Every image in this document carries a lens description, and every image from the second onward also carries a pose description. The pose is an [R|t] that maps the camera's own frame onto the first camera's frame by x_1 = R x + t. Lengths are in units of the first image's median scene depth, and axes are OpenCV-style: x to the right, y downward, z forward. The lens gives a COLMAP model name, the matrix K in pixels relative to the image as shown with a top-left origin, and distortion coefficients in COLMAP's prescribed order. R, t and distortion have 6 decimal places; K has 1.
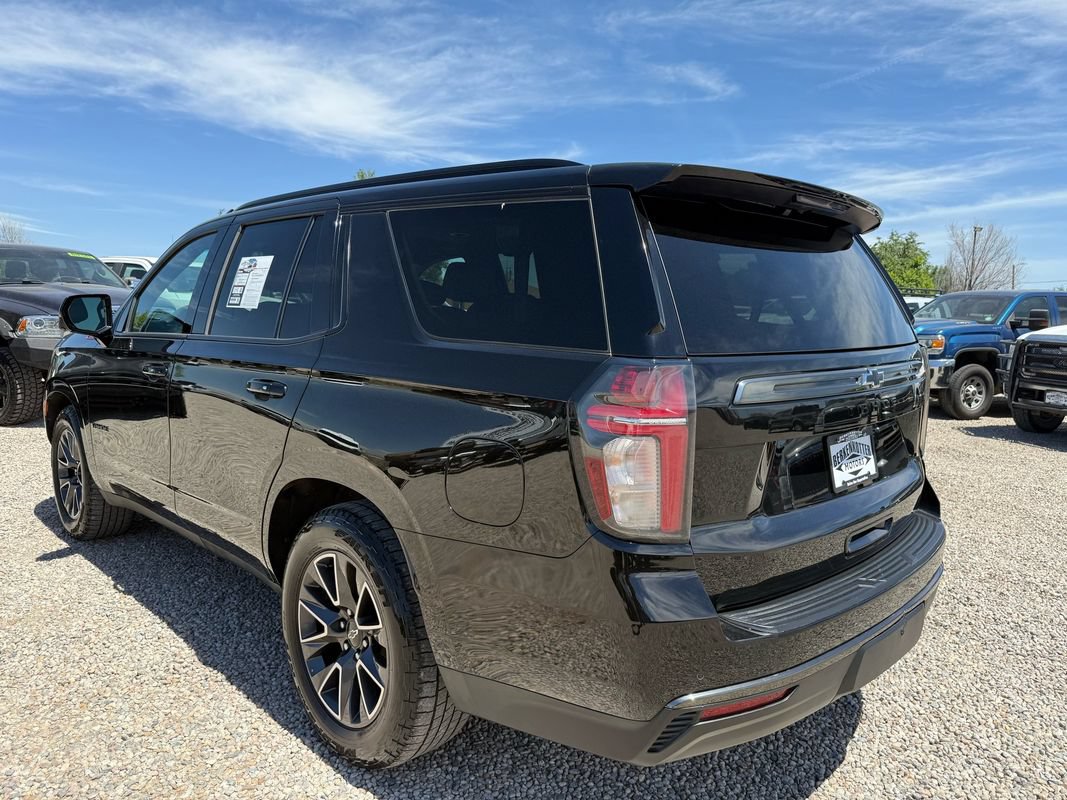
lens RADIAL K [[774.6, 0, 535.9], [0, 774.6, 397.4], [0, 0, 1]] dist [0.005081, -0.010211]
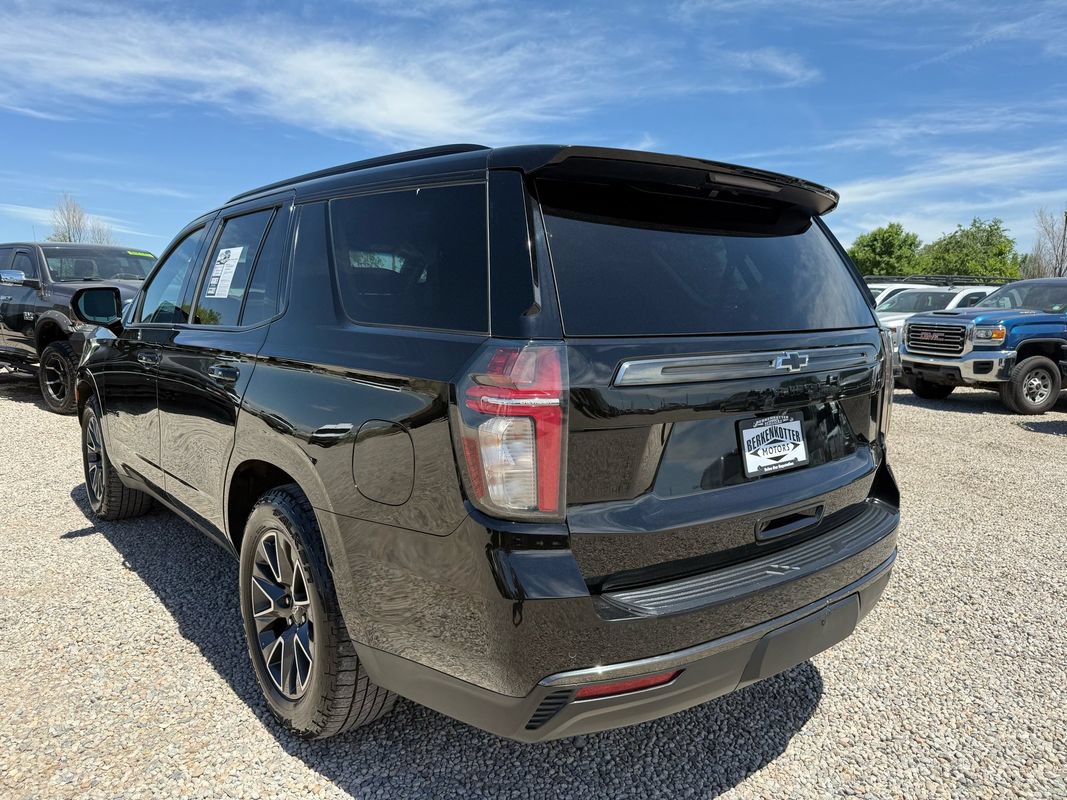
lens RADIAL K [[774.6, 0, 535.1], [0, 774.6, 401.9], [0, 0, 1]] dist [0.005081, -0.010211]
pose [[0.995641, 0.003905, -0.093189, 0.040722], [-0.002749, 0.999918, 0.012538, 0.002942], [0.093231, -0.012227, 0.995569, -0.000256]]
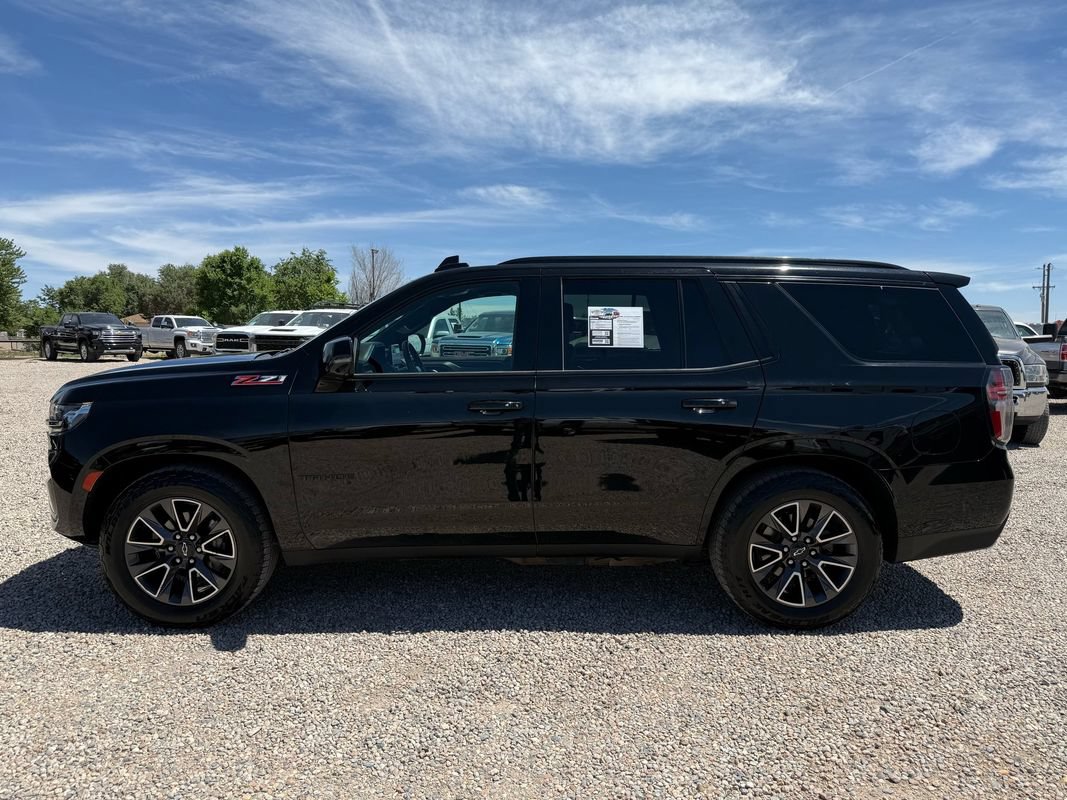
lens RADIAL K [[774.6, 0, 548.6], [0, 774.6, 404.8], [0, 0, 1]] dist [0.005081, -0.010211]
pose [[0.682139, -0.086719, 0.726062, -0.384937], [0.087139, 0.995508, 0.037033, -0.021257], [-0.726012, 0.038006, 0.686631, 0.062626]]
